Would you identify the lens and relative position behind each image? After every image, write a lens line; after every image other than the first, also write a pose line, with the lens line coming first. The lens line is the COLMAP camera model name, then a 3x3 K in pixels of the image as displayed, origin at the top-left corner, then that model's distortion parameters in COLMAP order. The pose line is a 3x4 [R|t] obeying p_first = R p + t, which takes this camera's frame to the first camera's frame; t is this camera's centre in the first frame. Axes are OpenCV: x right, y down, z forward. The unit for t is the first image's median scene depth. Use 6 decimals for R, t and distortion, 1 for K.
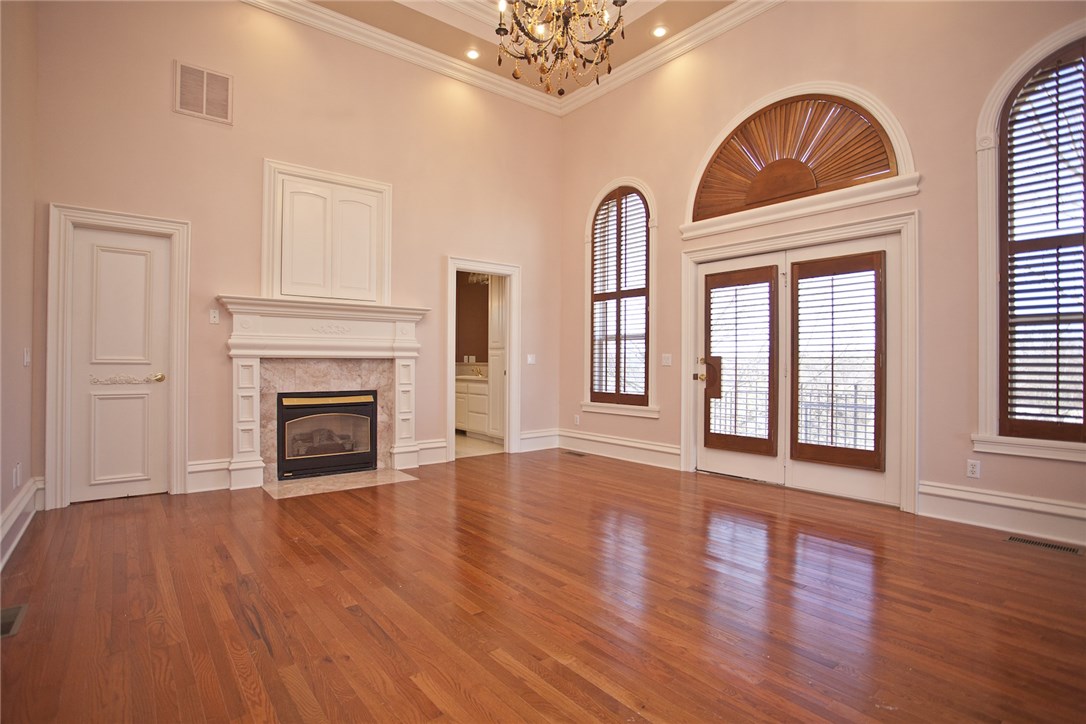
lens RADIAL K [[540.9, 0, 545.6], [0, 540.9, 362.5], [0, 0, 1]] dist [-0.076113, 0.034990]
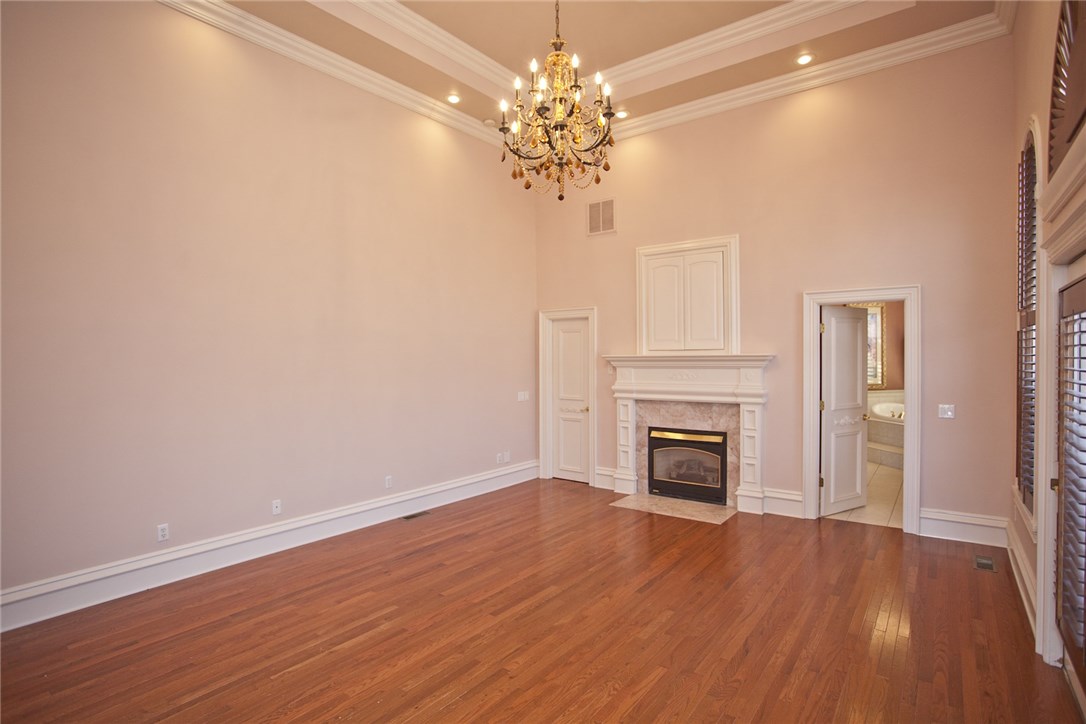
lens RADIAL K [[540.9, 0, 545.6], [0, 540.9, 362.5], [0, 0, 1]] dist [-0.076113, 0.034990]
pose [[0.238387, 0.004109, -0.971162, 0.717170], [0.009663, 0.999932, 0.006603, -0.110784], [0.971122, -0.010959, 0.238331, 0.447816]]
